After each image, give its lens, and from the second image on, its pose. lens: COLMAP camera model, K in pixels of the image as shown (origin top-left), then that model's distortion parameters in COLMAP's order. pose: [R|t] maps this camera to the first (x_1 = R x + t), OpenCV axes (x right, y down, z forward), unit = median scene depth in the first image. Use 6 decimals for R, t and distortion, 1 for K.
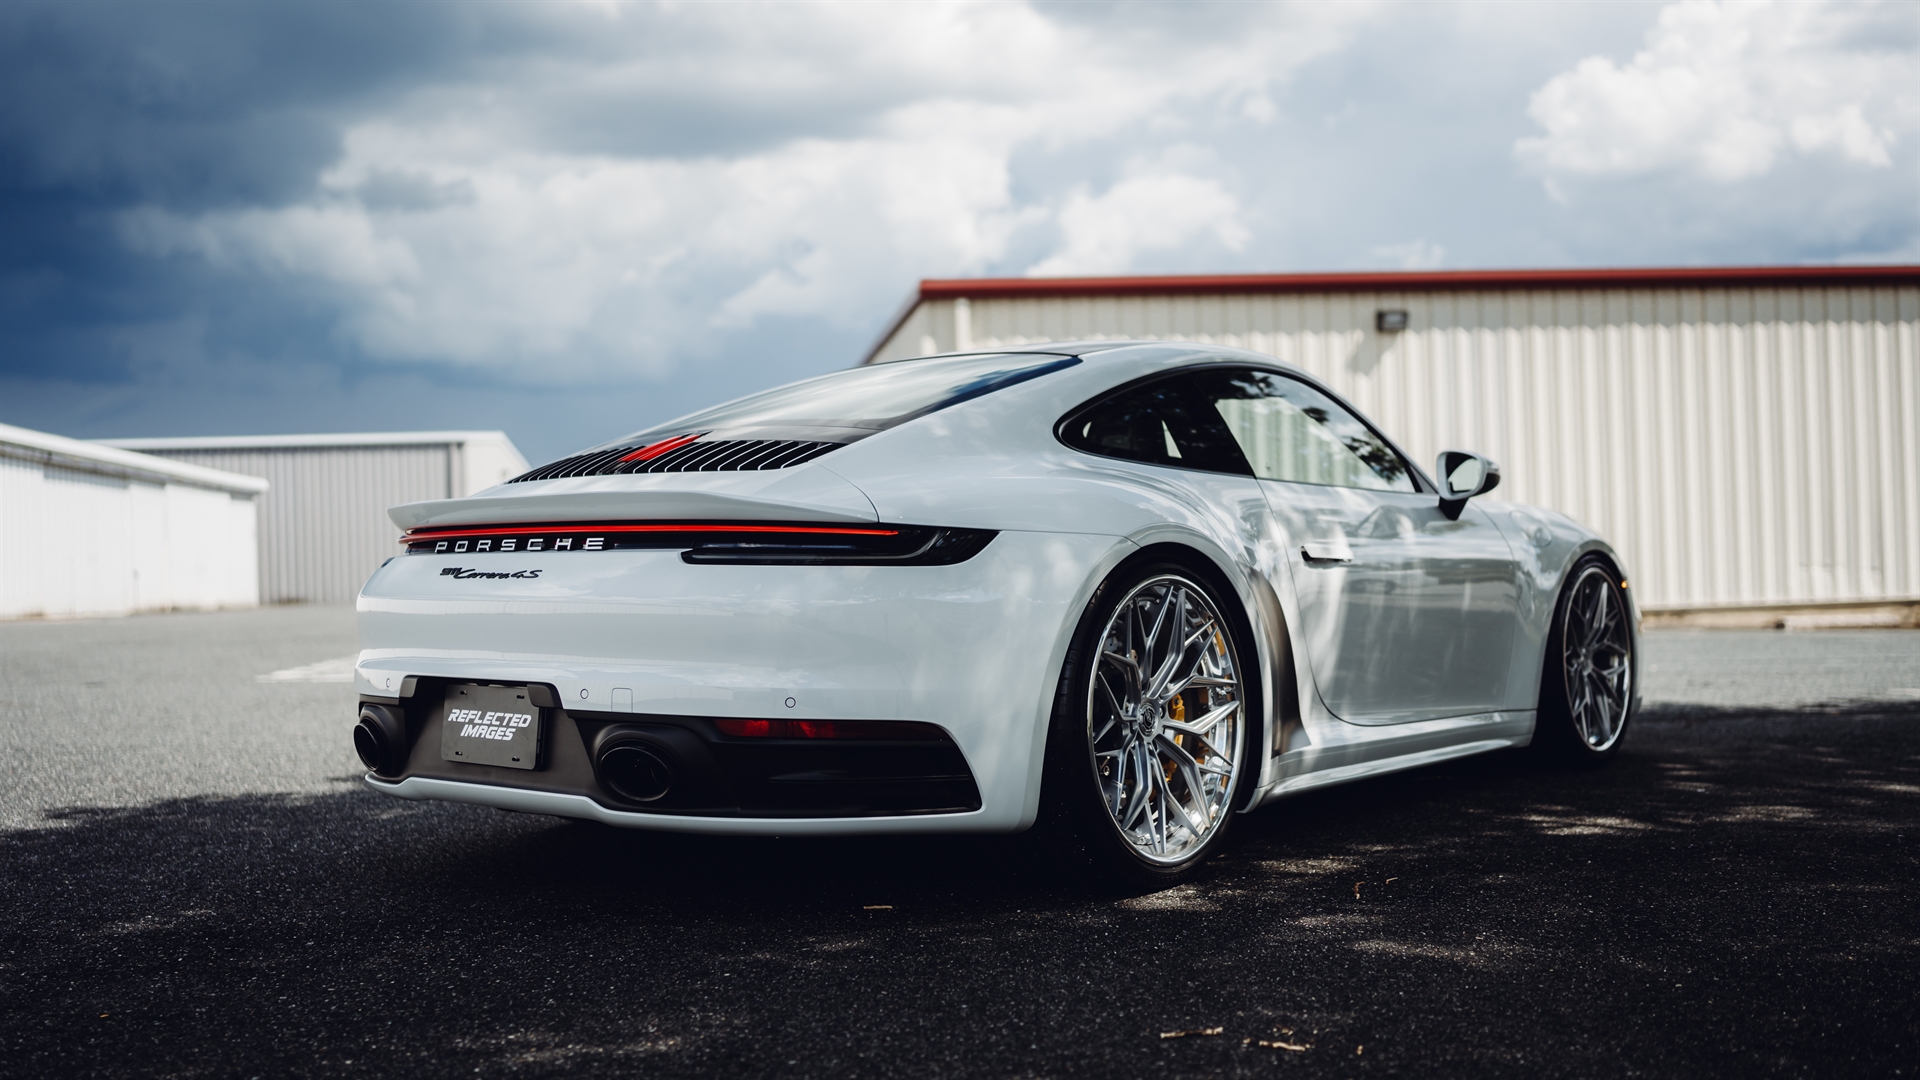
lens RADIAL K [[1827.6, 0, 956.5], [0, 1827.6, 540.0], [0, 0, 1]] dist [-0.015464, 0.000000]
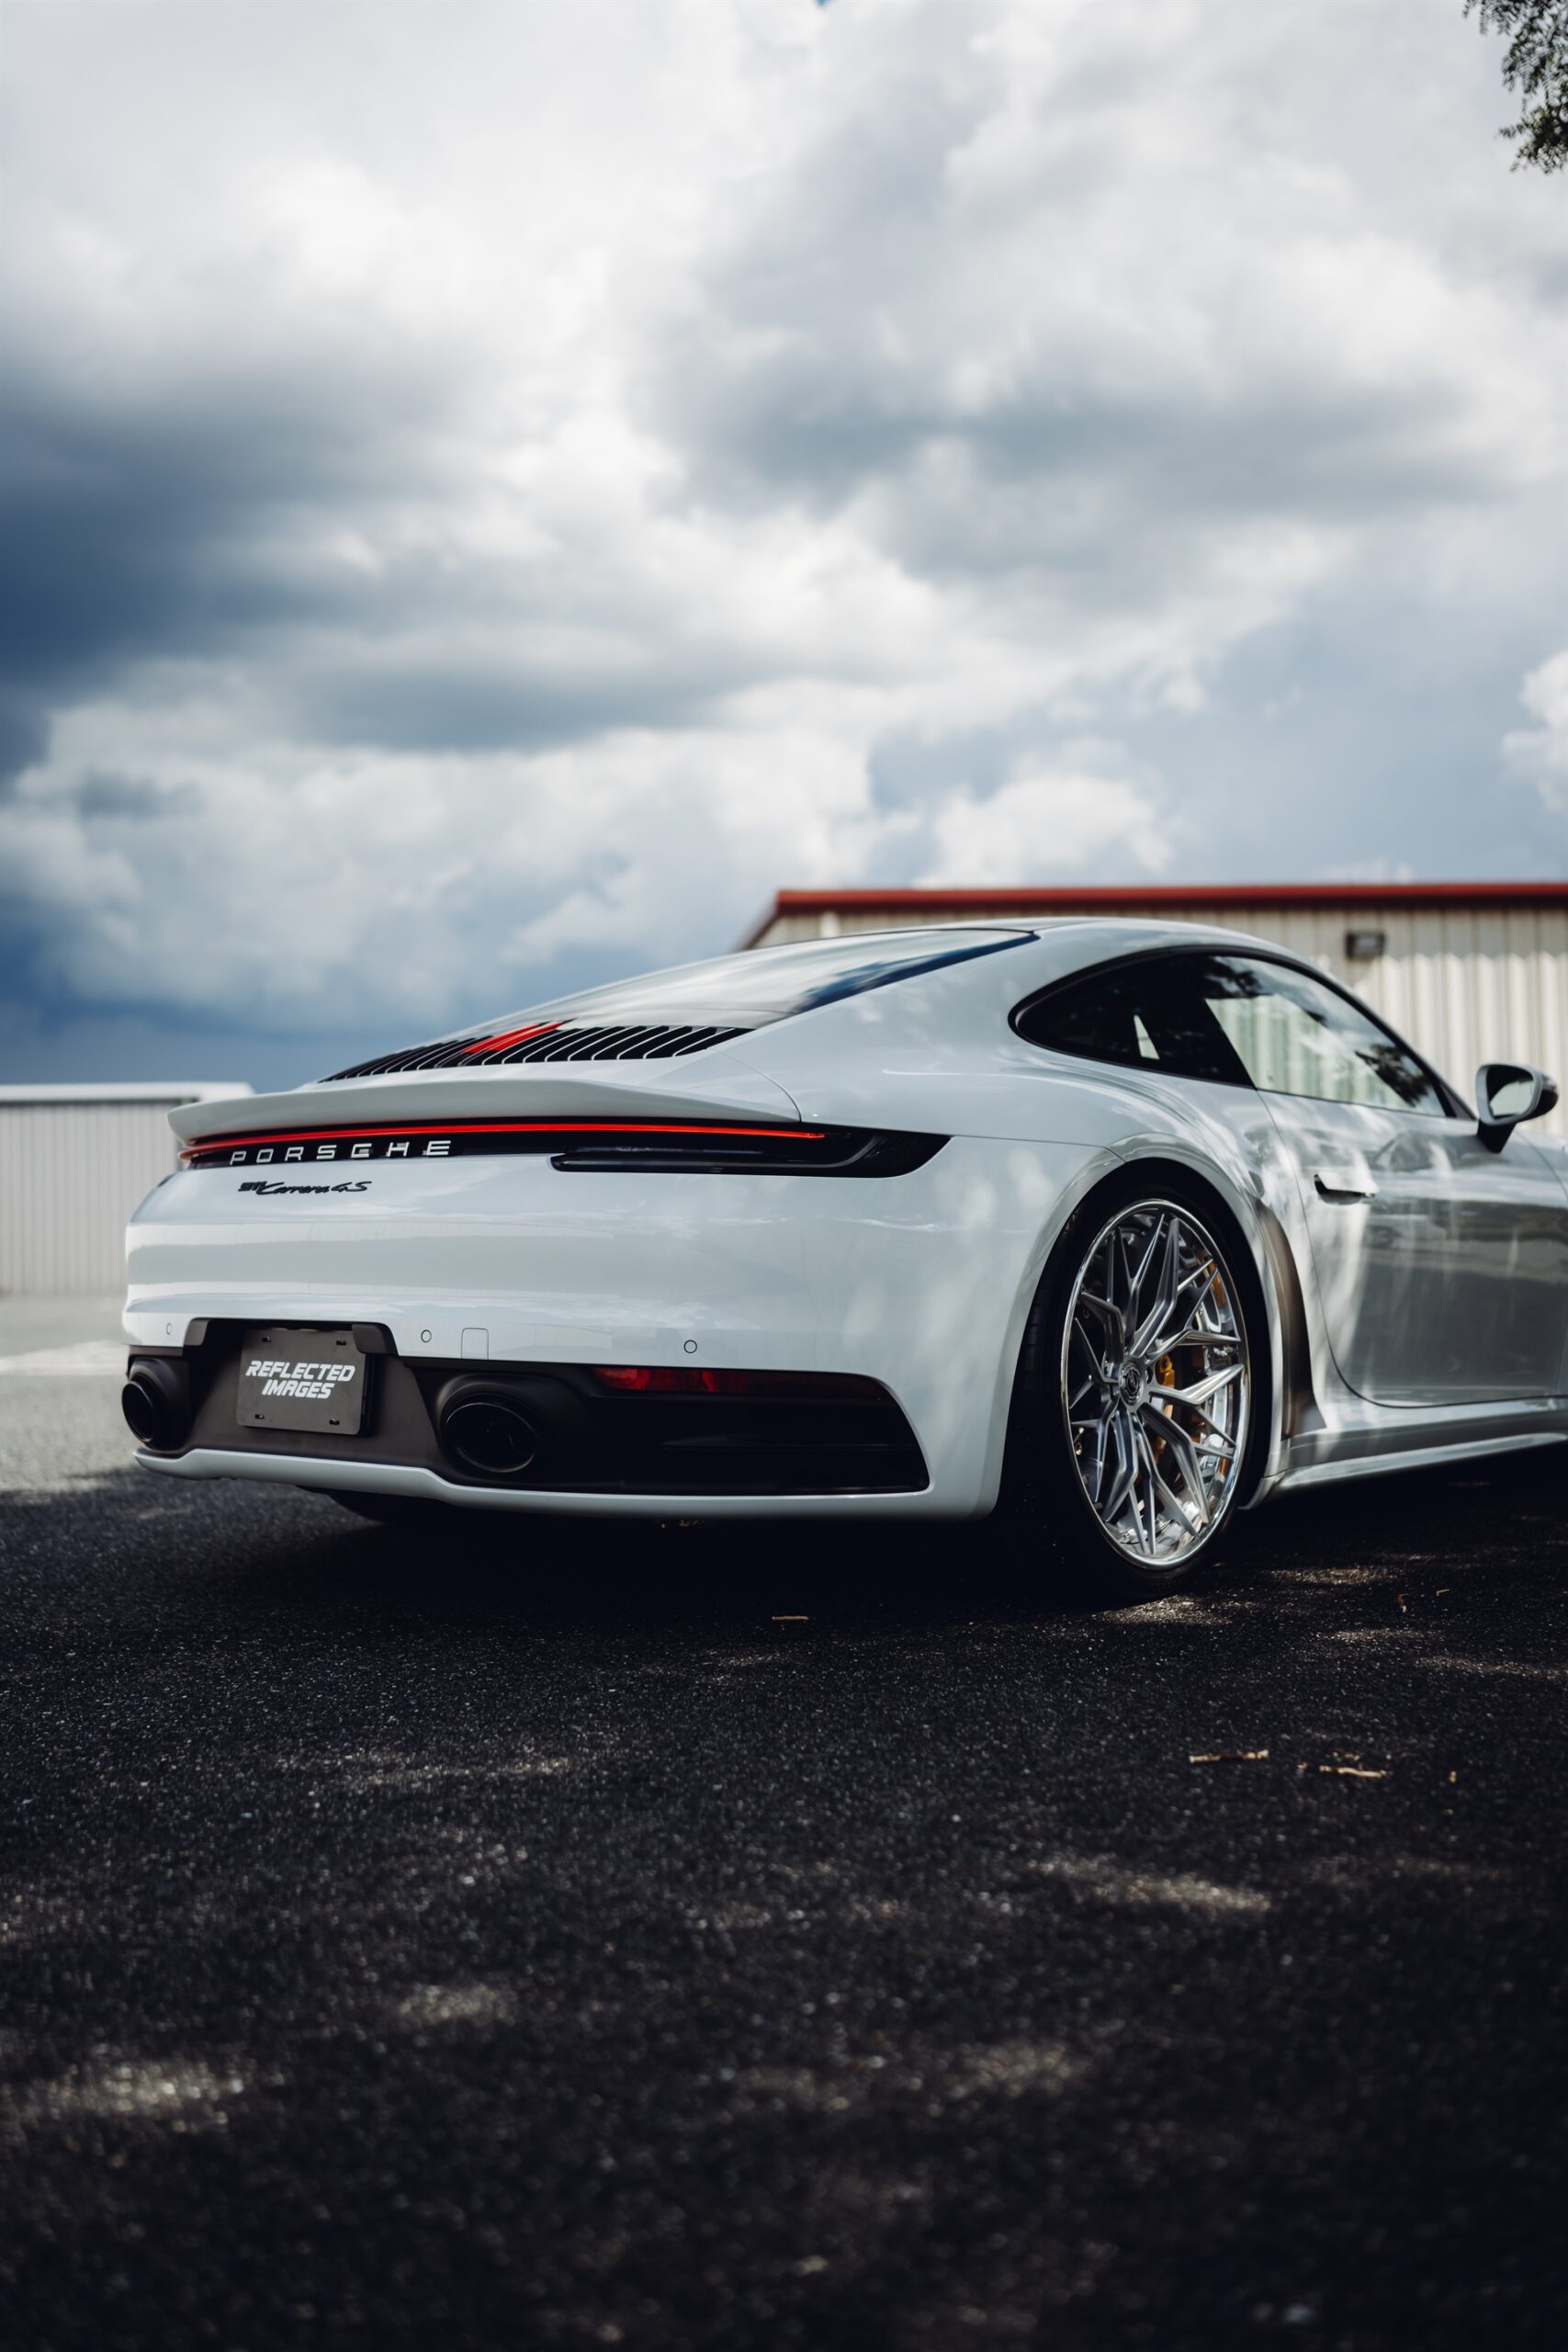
lens RADIAL K [[2274.6, 0, 771.1], [0, 2274.6, 1179.6], [0, 0, 1]] dist [-0.014890, 0.000000]
pose [[0.999879, 0.007048, -0.013861, -0.037041], [-0.007345, 0.999741, -0.021548, 0.032345], [0.013706, 0.021647, 0.999672, 0.018833]]
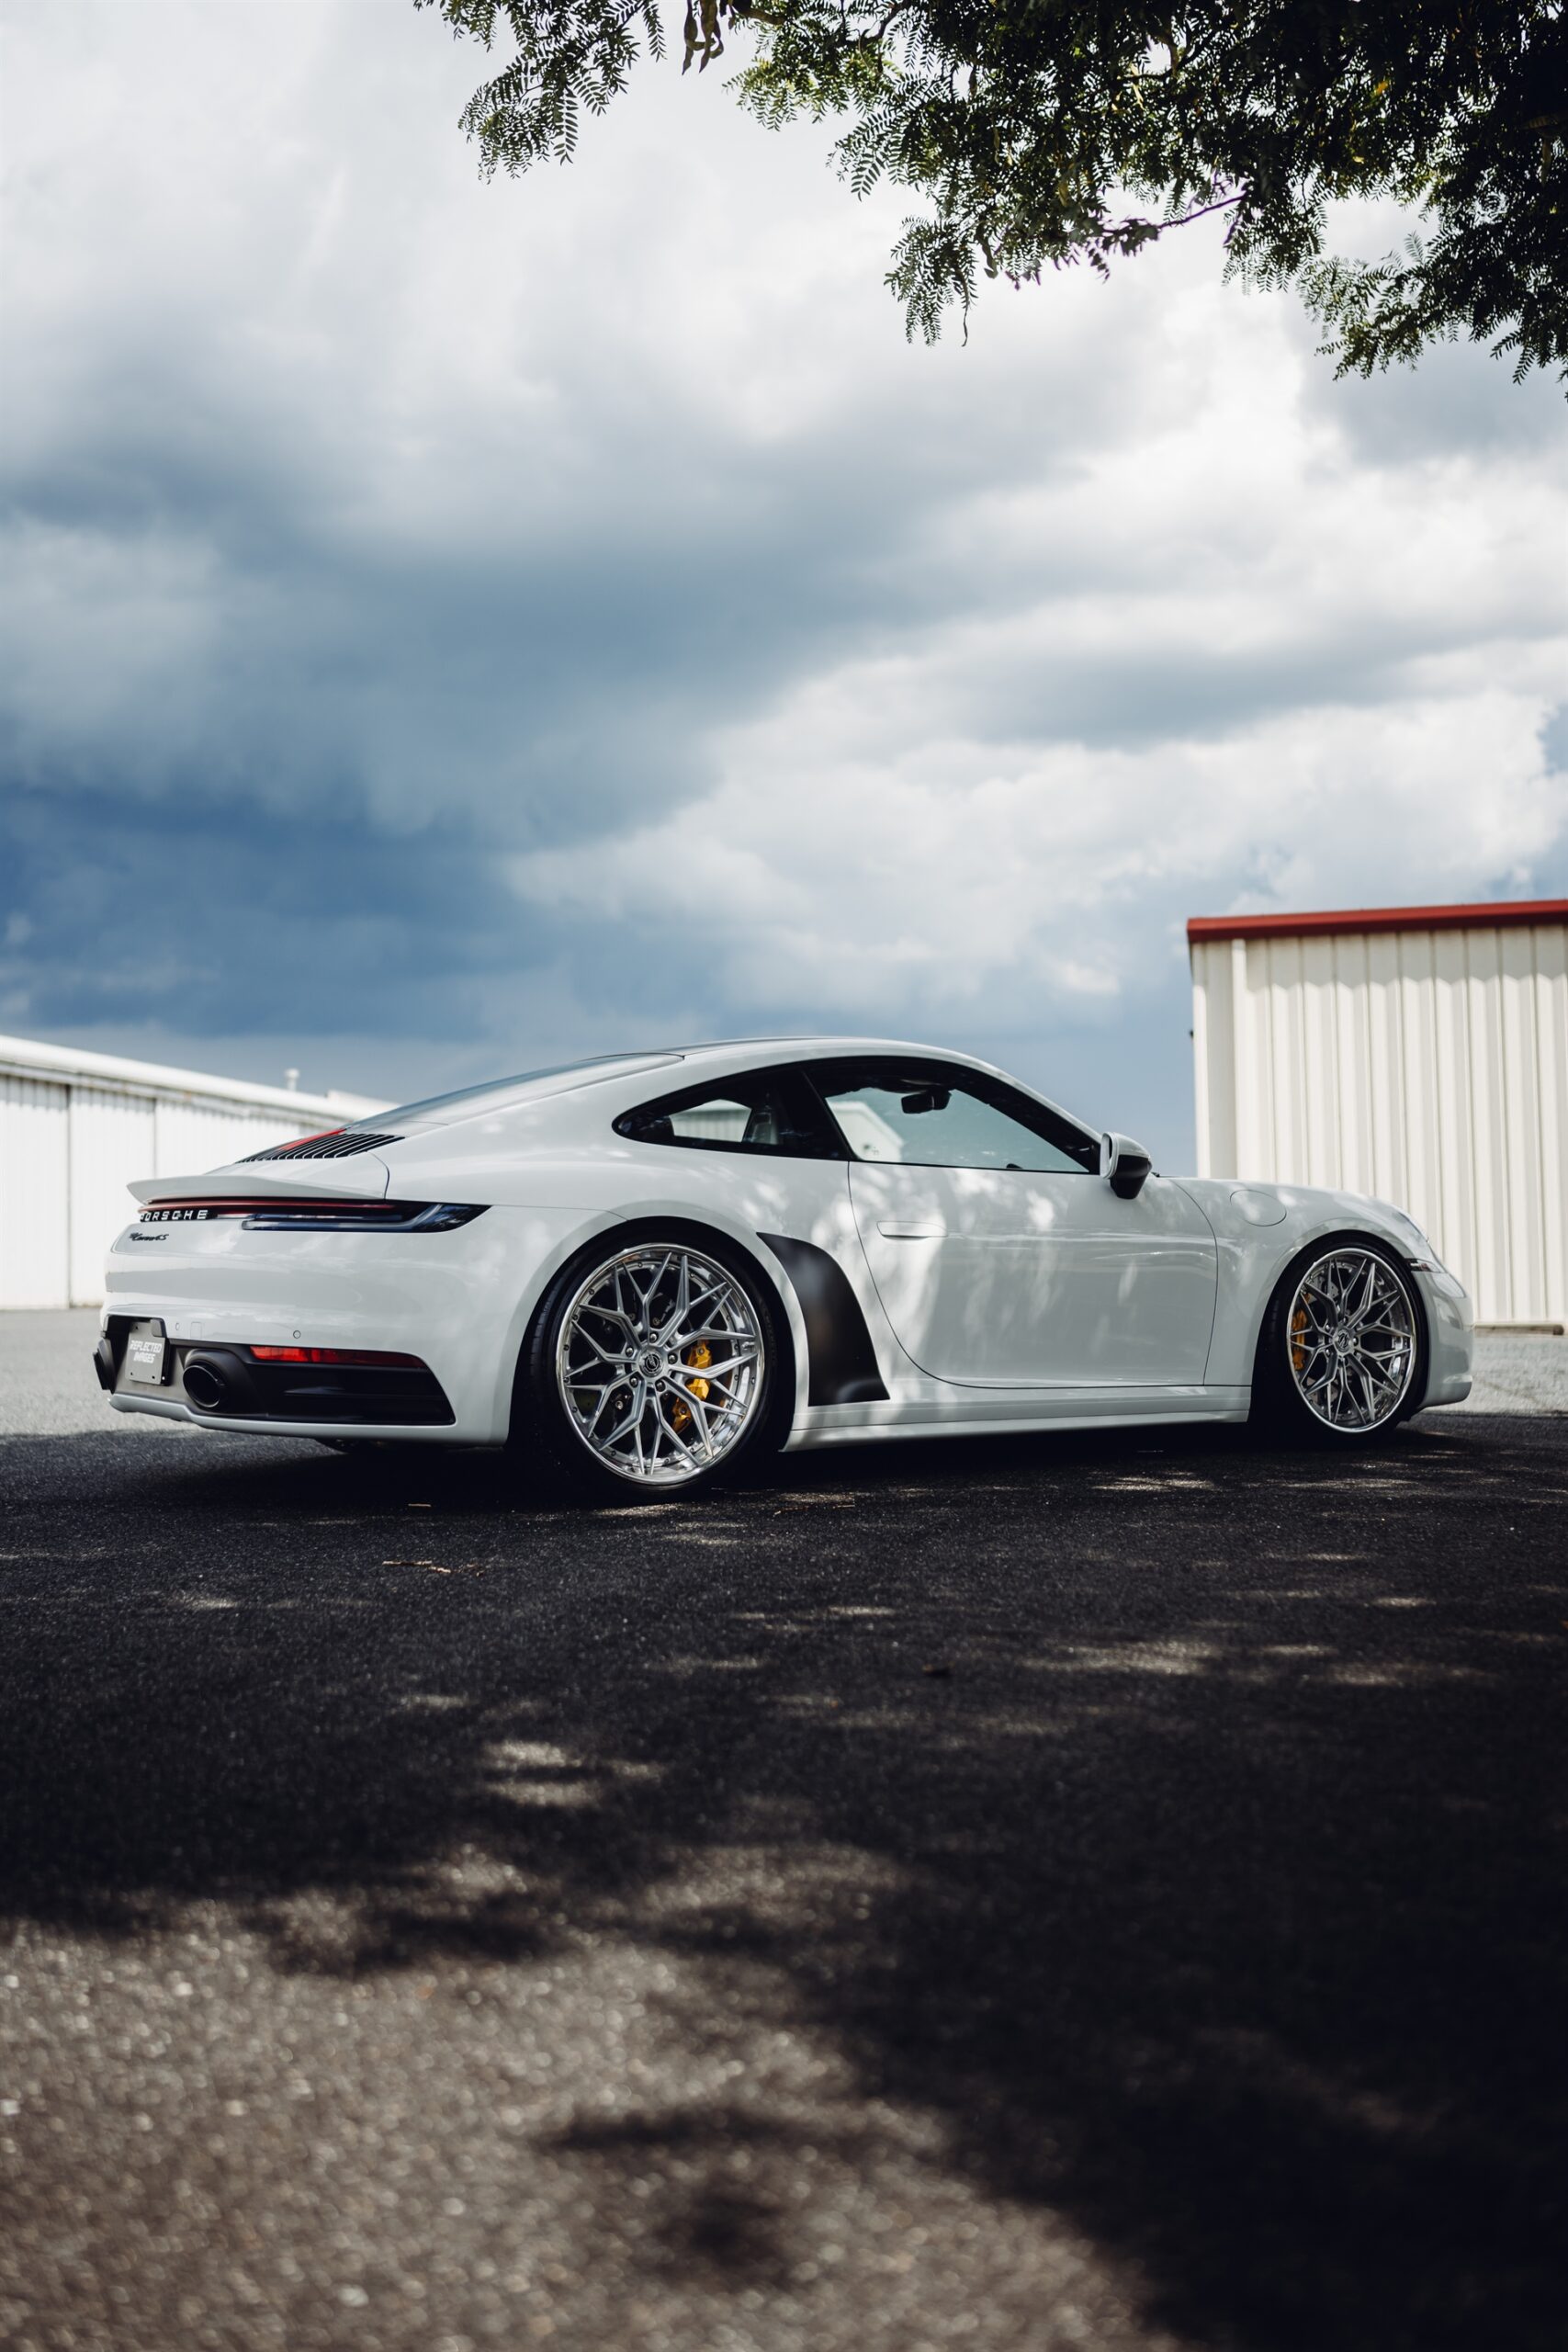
lens RADIAL K [[2274.6, 0, 790.2], [0, 2274.6, 1176.7], [0, 0, 1]] dist [-0.014890, 0.000000]
pose [[0.953789, 0.002074, -0.300469, 0.640223], [-0.007840, 0.999808, -0.017985, 0.000546], [0.300374, 0.019510, 0.953622, -0.407684]]
